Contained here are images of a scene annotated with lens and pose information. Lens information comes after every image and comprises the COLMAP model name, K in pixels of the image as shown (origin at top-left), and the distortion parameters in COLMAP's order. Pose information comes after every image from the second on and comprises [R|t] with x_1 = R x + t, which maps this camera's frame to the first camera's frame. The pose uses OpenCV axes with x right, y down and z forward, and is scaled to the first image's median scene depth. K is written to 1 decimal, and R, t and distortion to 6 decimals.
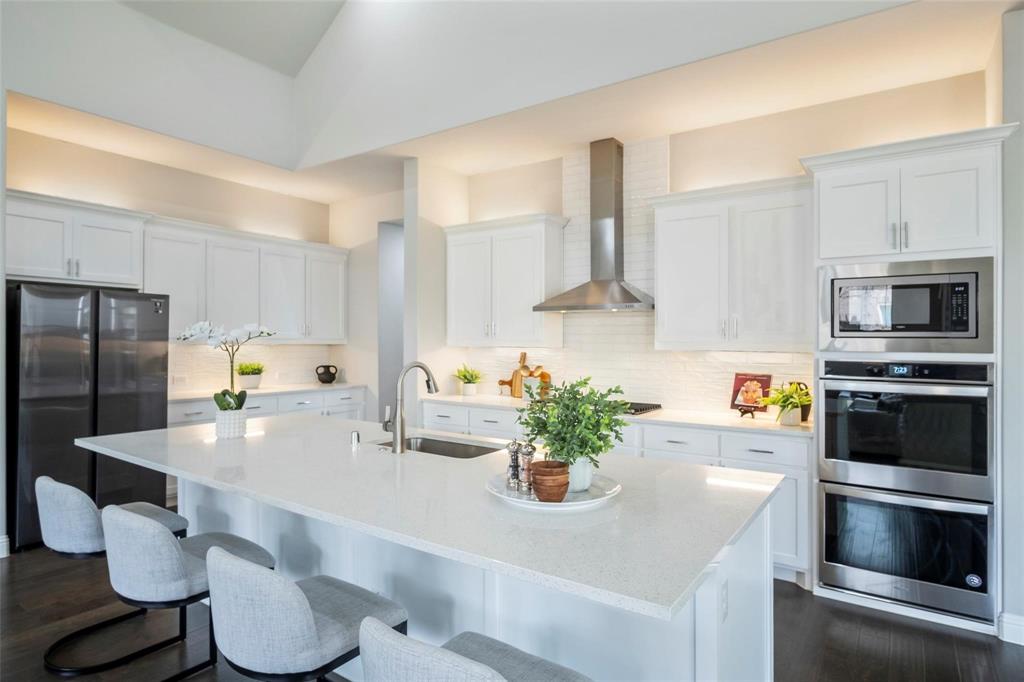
lens RADIAL K [[564.2, 0, 503.7], [0, 564.2, 340.9], [0, 0, 1]] dist [0.000501, 0.000061]
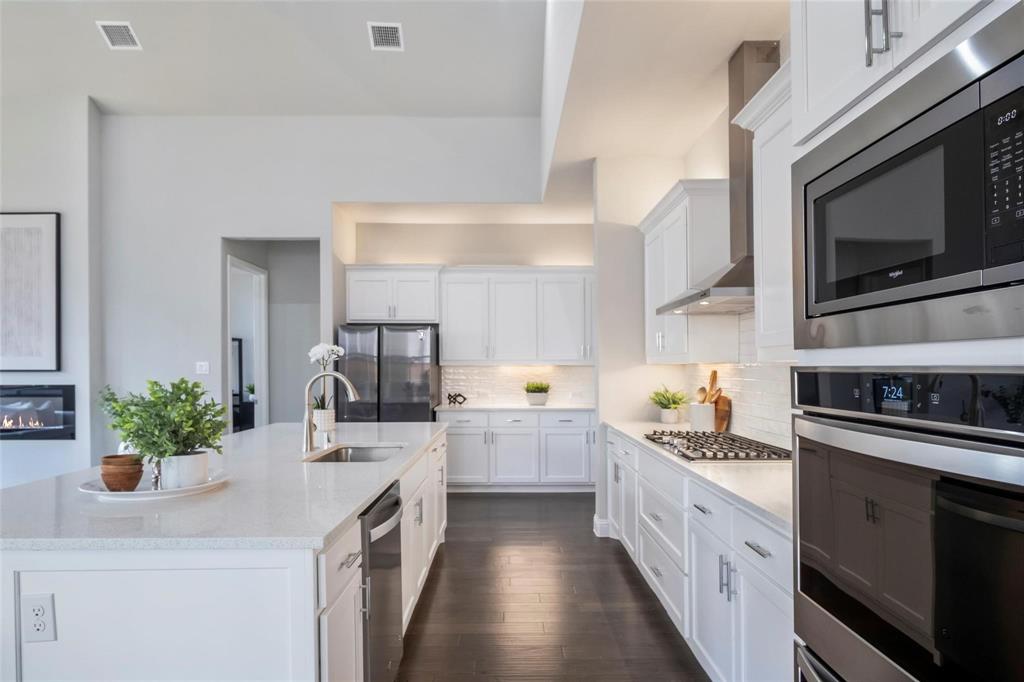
lens RADIAL K [[564.2, 0, 506.2], [0, 564.2, 362.9], [0, 0, 1]] dist [0.000501, 0.000061]
pose [[0.581499, -0.014765, -0.813413, 0.511796], [0.002974, 0.999867, -0.016023, 0.022257], [0.813541, 0.006899, 0.581466, 0.354115]]
